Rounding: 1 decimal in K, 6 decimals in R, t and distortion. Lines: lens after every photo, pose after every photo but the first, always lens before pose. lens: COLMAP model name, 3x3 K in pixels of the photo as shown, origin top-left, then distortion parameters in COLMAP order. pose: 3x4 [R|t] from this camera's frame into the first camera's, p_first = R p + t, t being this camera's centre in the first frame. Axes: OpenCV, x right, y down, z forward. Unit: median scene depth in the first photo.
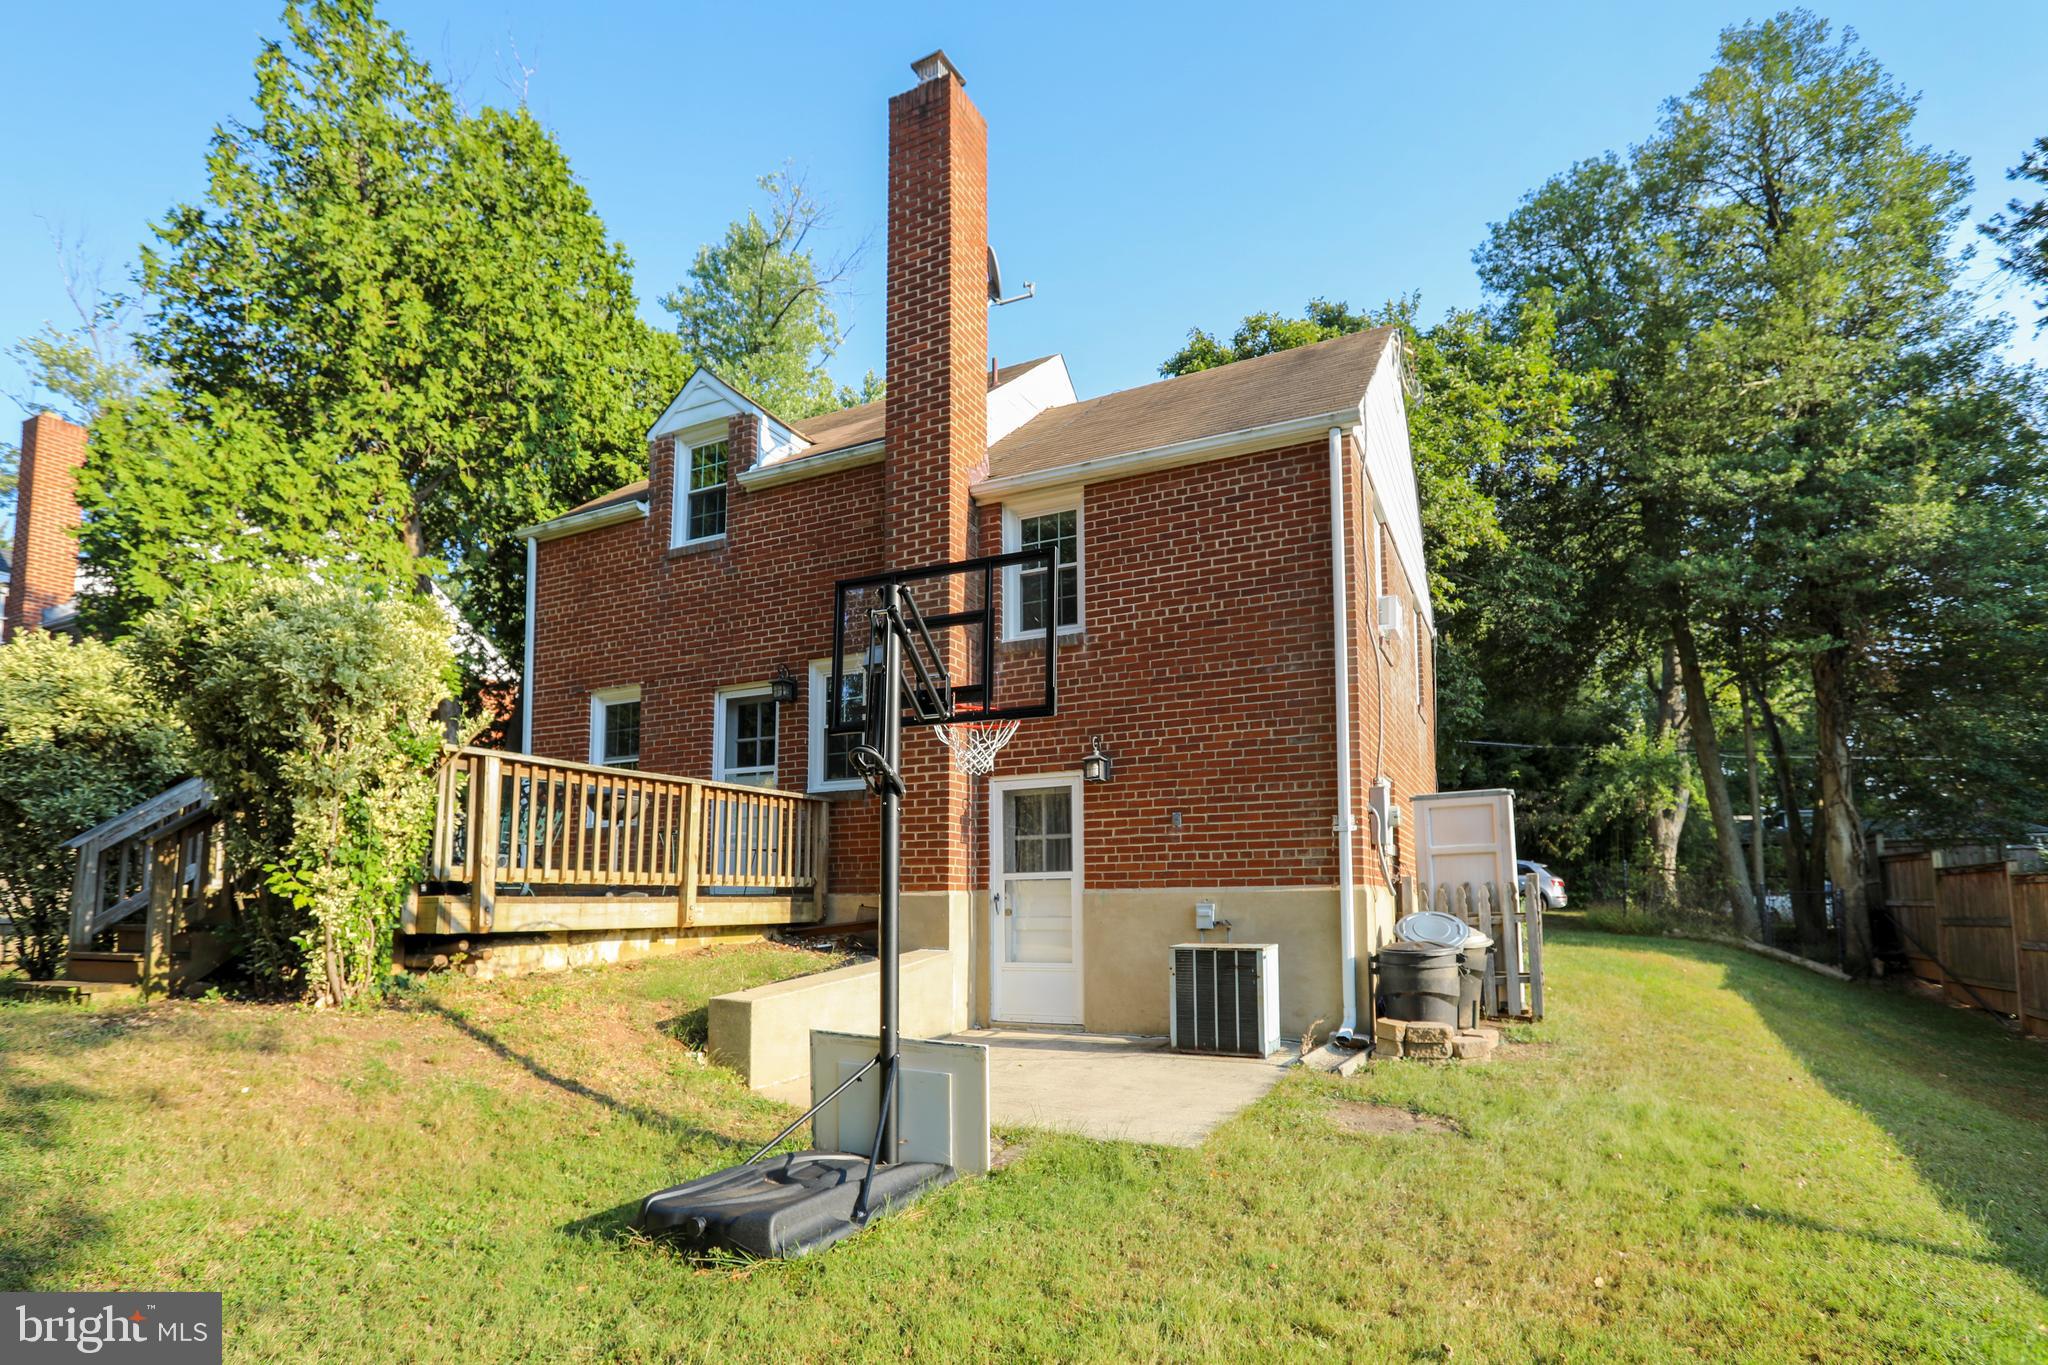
lens RADIAL K [[1019.5, 0, 1022.5], [0, 1019.5, 797.8], [0, 0, 1]] dist [-0.002123, -0.000102]
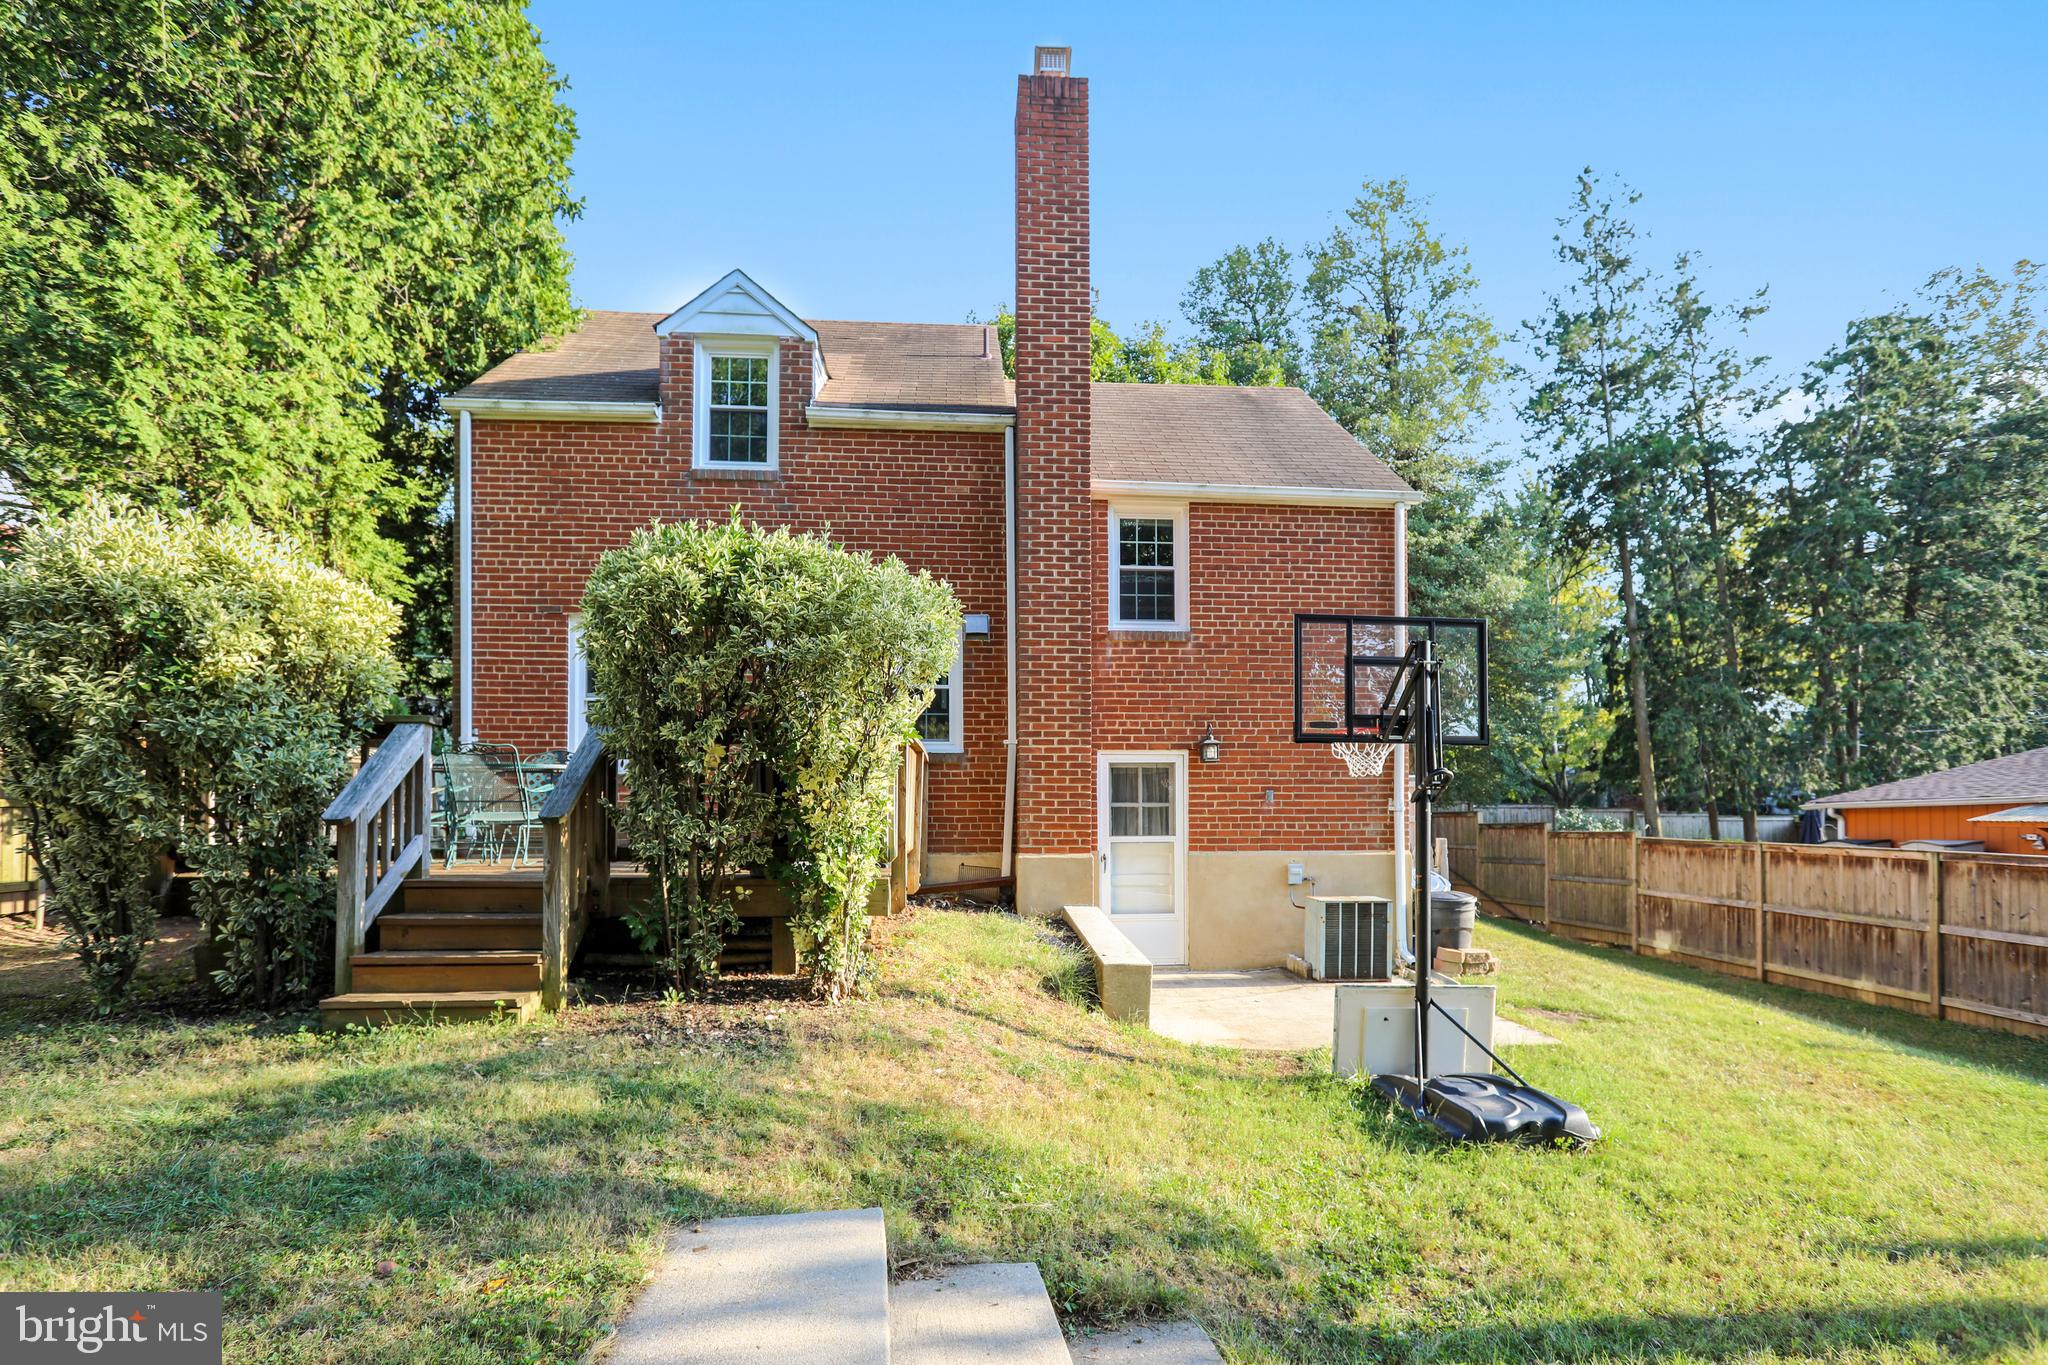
lens RADIAL K [[1021.7, 0, 1027.4], [0, 1021.7, 786.8], [0, 0, 1]] dist [-0.000083, 0.000154]
pose [[0.866558, 0.024511, 0.498475, -0.681718], [-0.058475, 0.996900, 0.052634, -0.035970], [-0.495640, -0.074759, 0.865305, 0.067976]]
